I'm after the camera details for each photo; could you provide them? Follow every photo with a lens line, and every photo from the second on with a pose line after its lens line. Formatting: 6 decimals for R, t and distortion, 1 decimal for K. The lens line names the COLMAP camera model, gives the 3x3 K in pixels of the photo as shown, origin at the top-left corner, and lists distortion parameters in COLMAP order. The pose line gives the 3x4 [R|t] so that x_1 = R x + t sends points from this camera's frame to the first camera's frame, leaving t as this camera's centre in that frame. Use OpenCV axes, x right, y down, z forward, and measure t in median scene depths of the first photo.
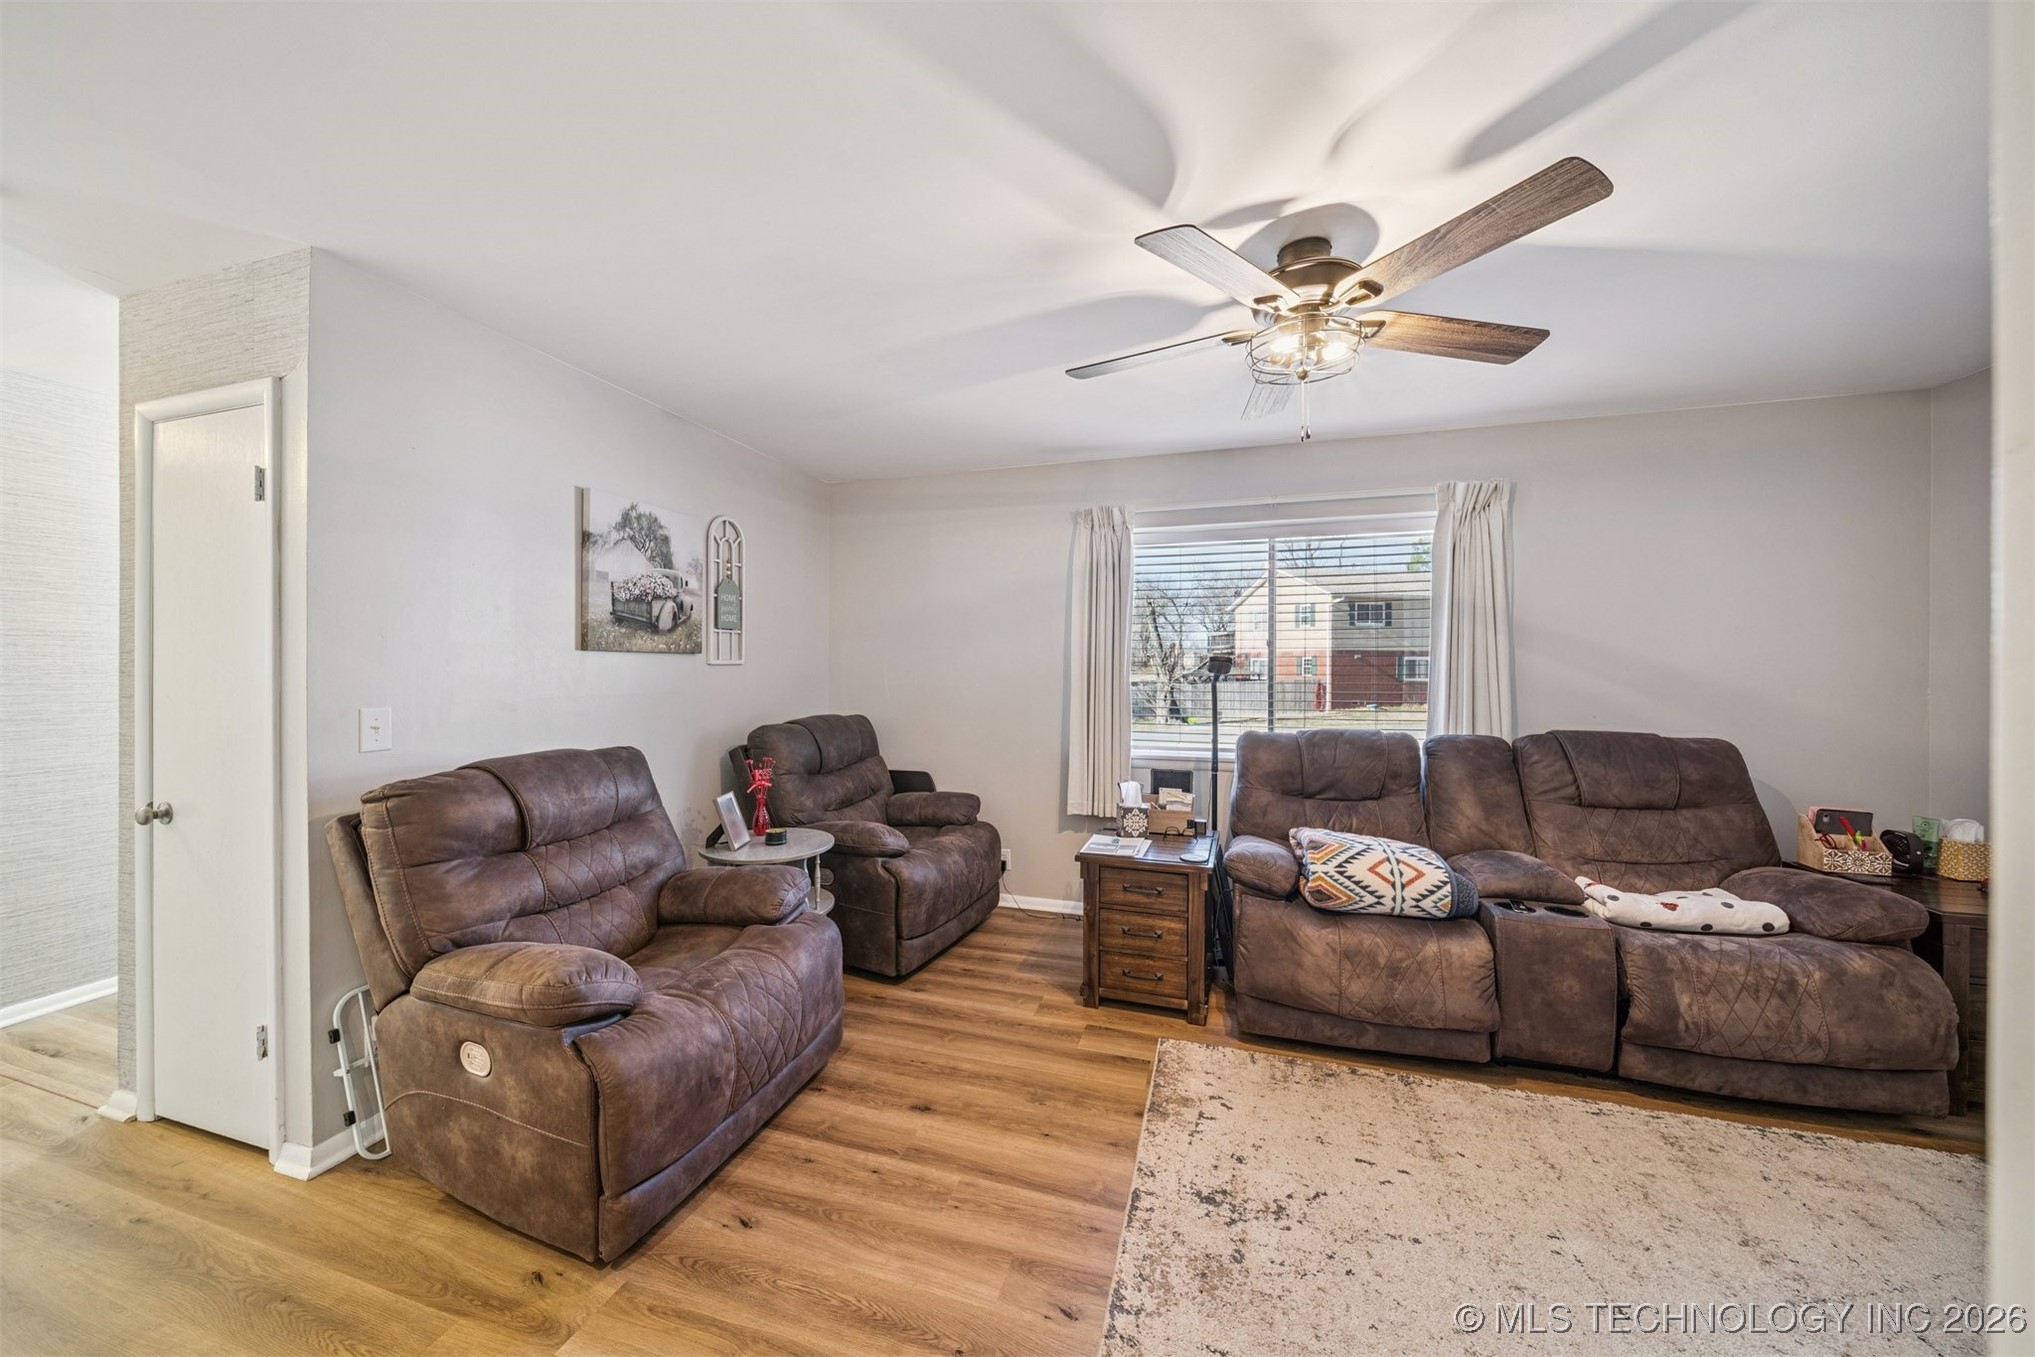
lens RADIAL K [[722.0, 0, 1003.7], [0, 722.0, 673.7], [0, 0, 1]] dist [-0.001577, -0.000721]
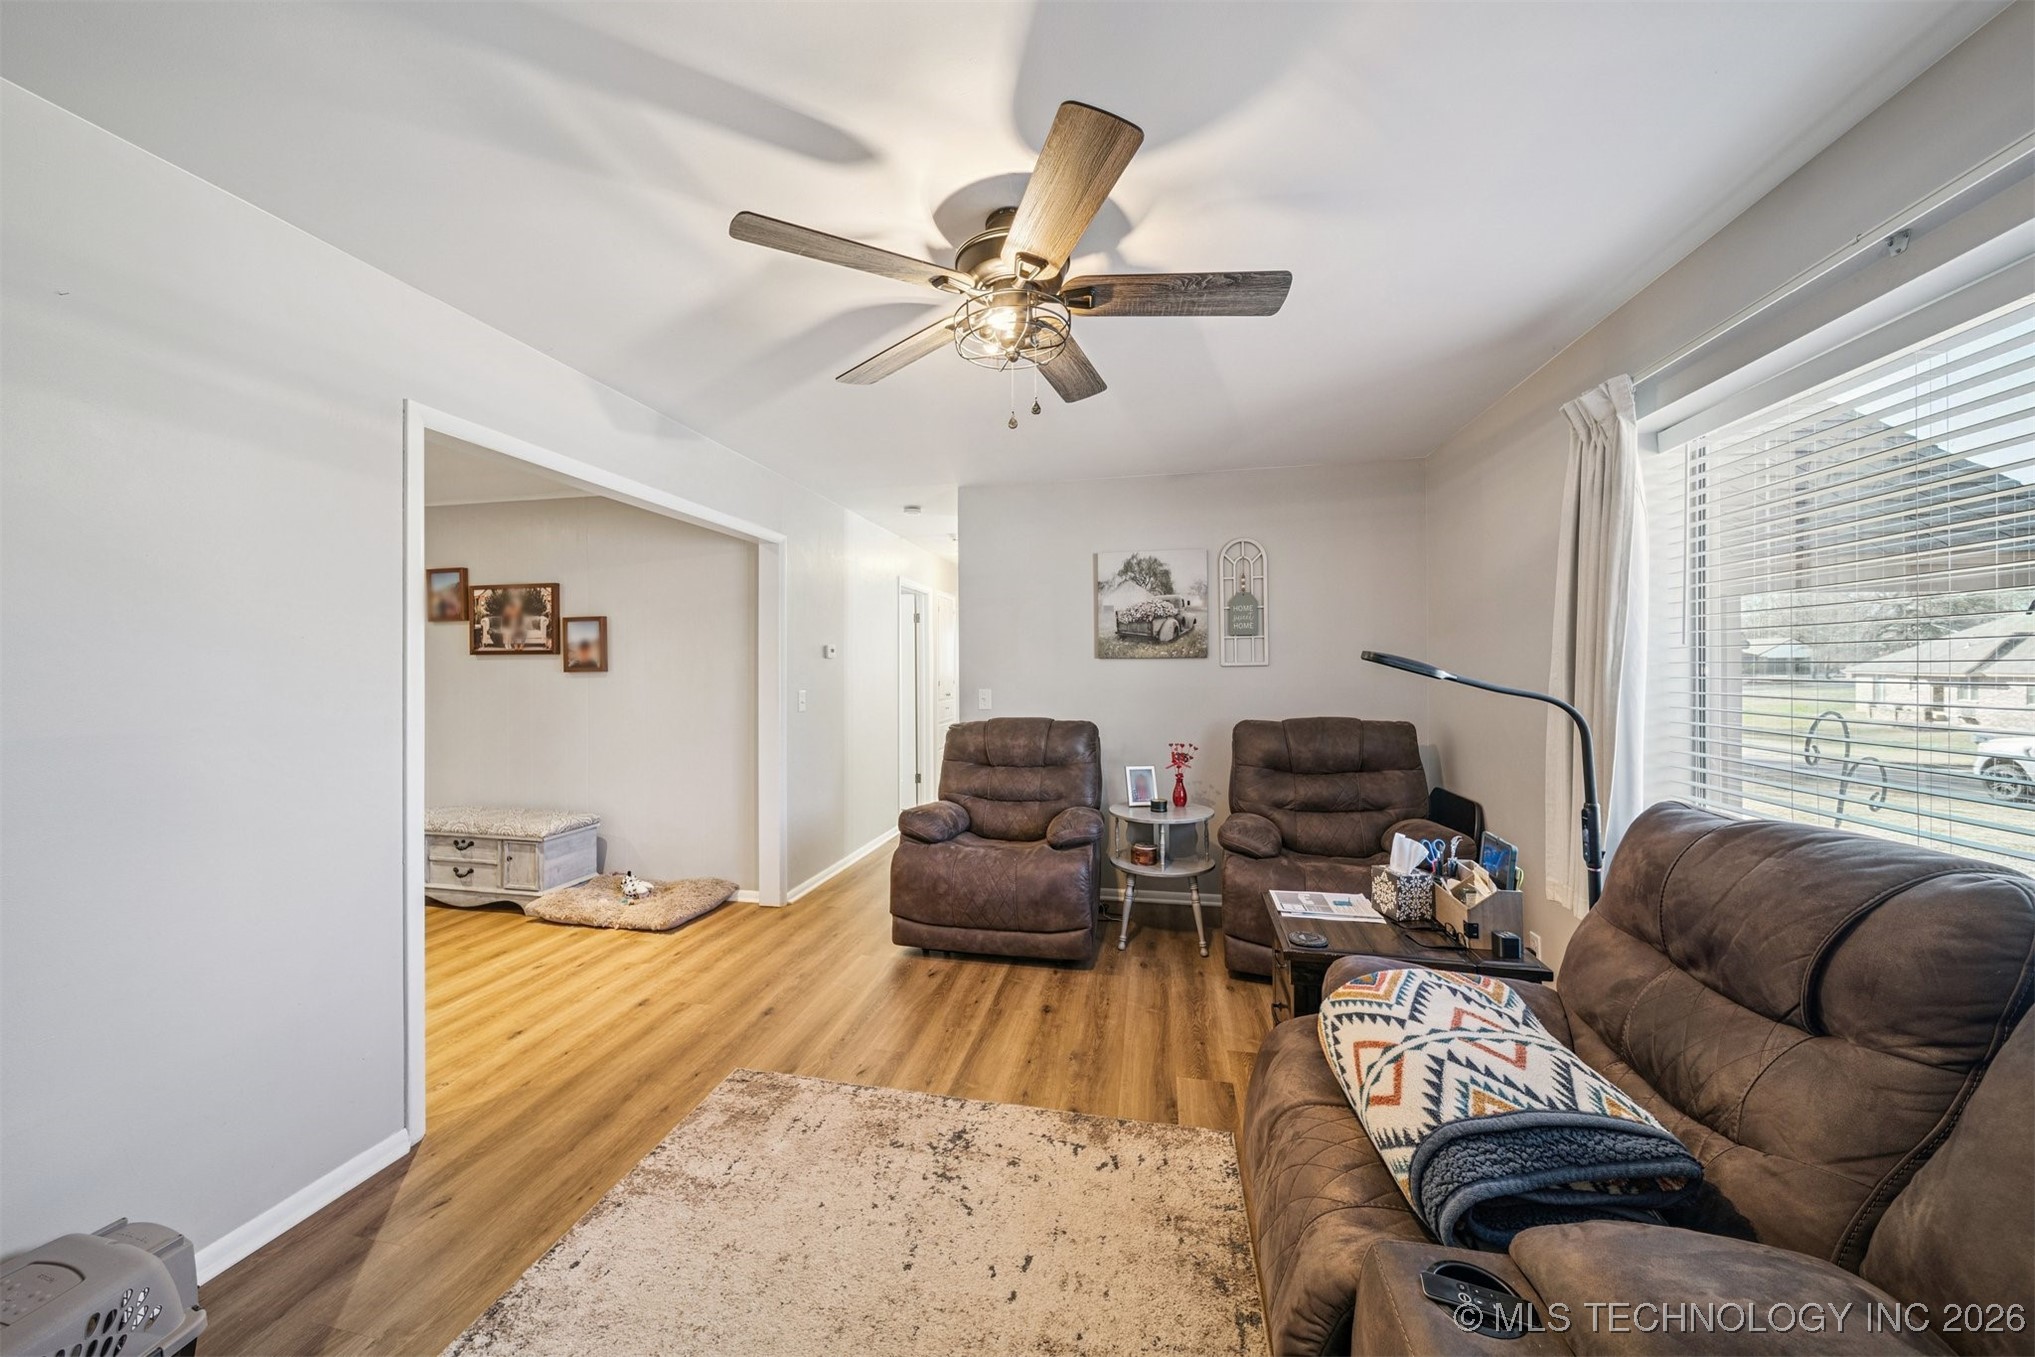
lens RADIAL K [[722.0, 0, 976.0], [0, 722.0, 668.4], [0, 0, 1]] dist [-0.001577, -0.000721]
pose [[0.074966, -0.001624, -0.997185, 1.012572], [-0.005968, 0.999980, -0.002078, -0.005916], [0.997168, 0.006107, 0.074955, 0.667683]]
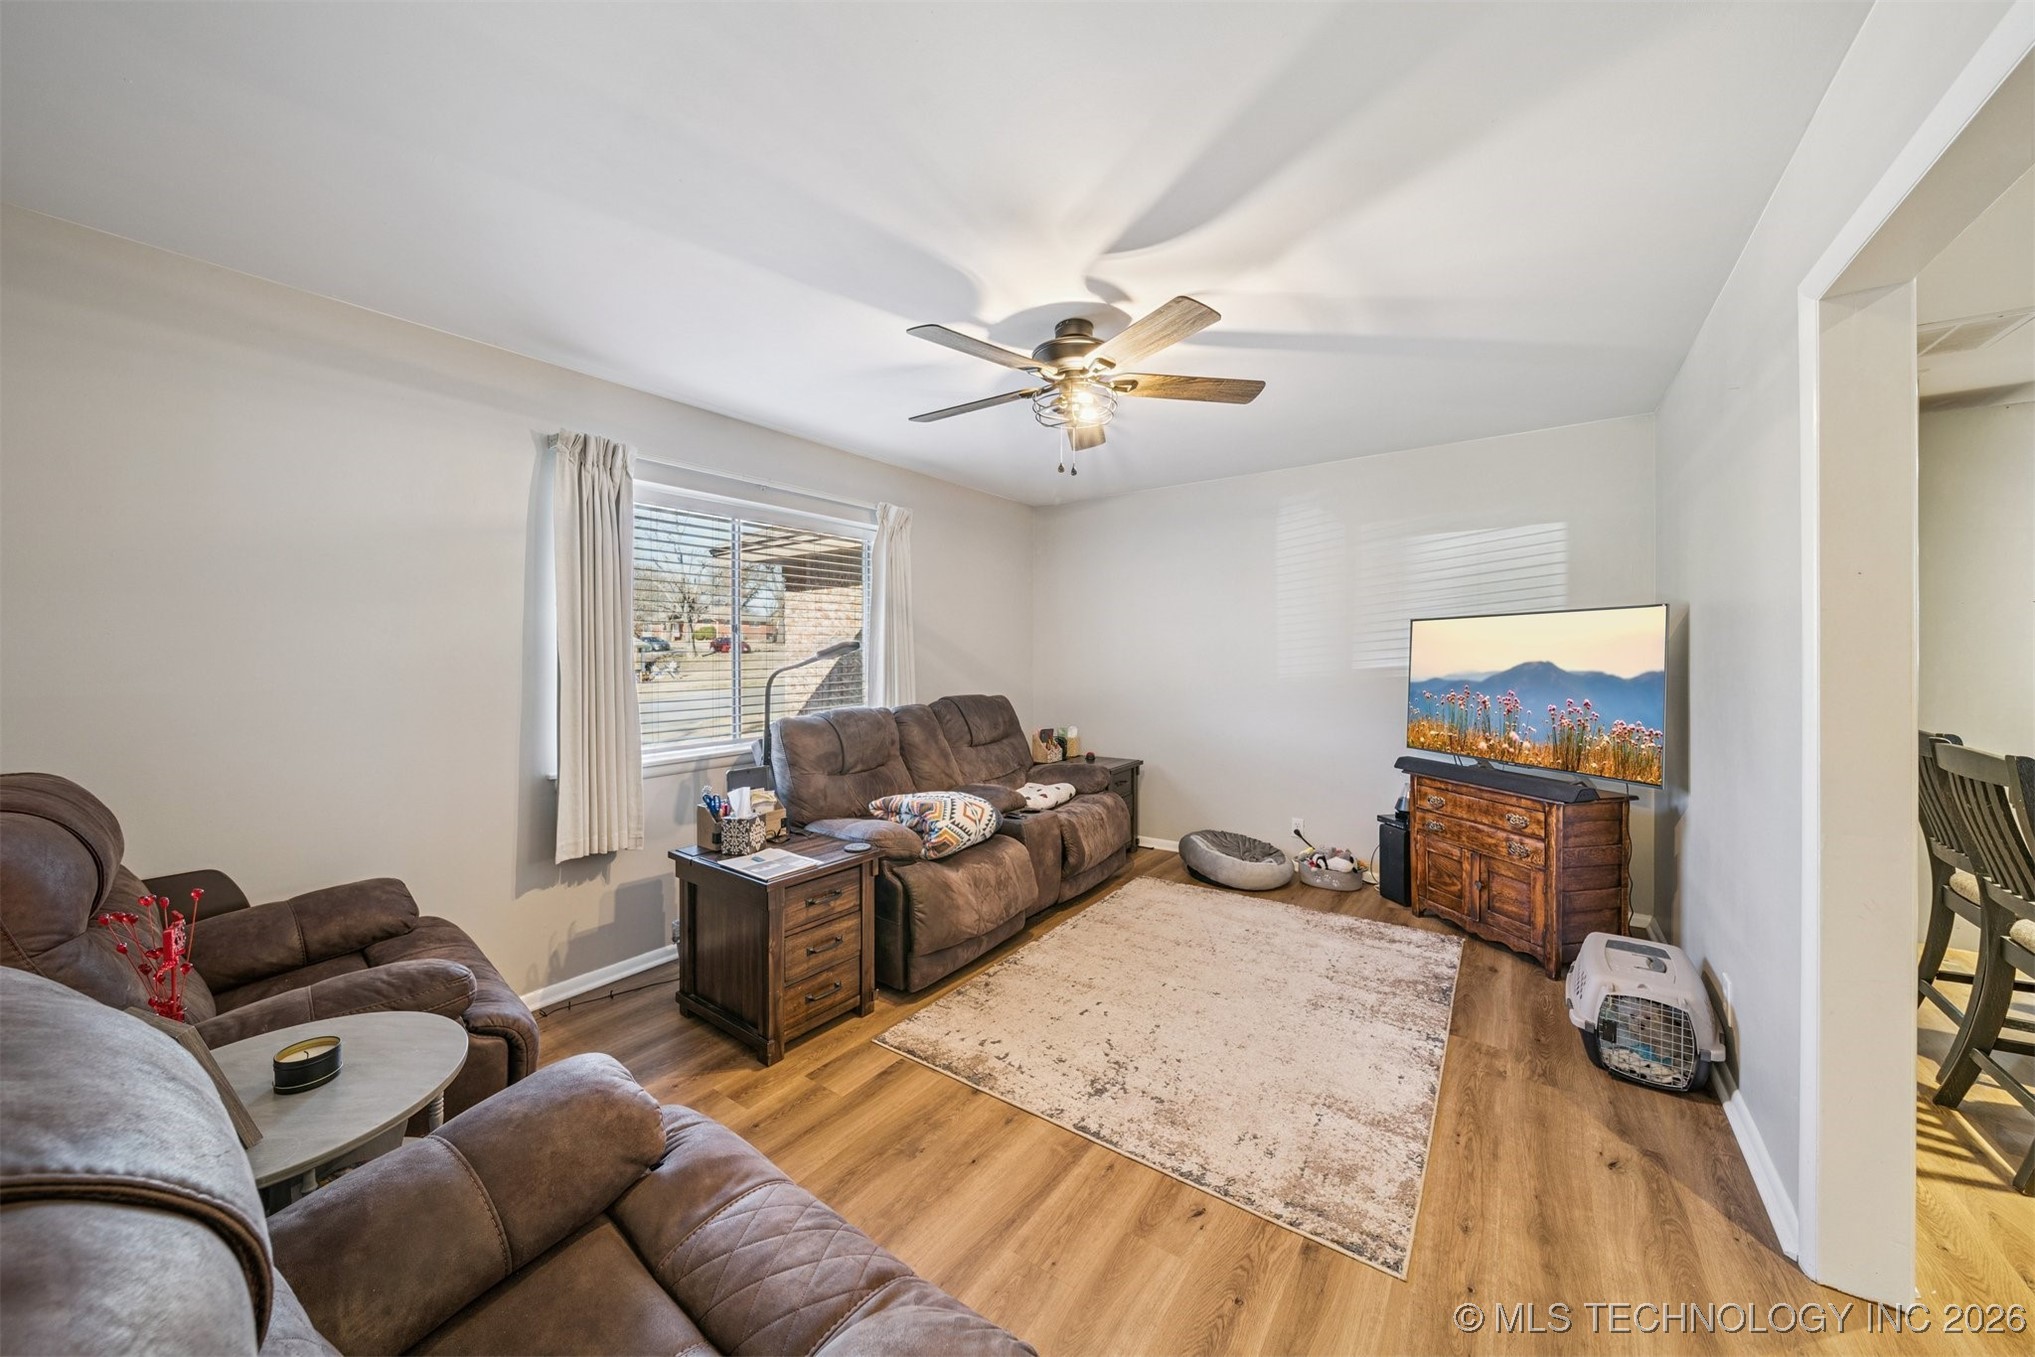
lens RADIAL K [[722.0, 0, 980.1], [0, 722.0, 664.9], [0, 0, 1]] dist [-0.001577, -0.000721]
pose [[0.324107, -0.018554, 0.945839, -0.648128], [0.015181, 0.999781, 0.014410, -0.004675], [-0.945899, 0.009688, 0.324317, 0.561118]]
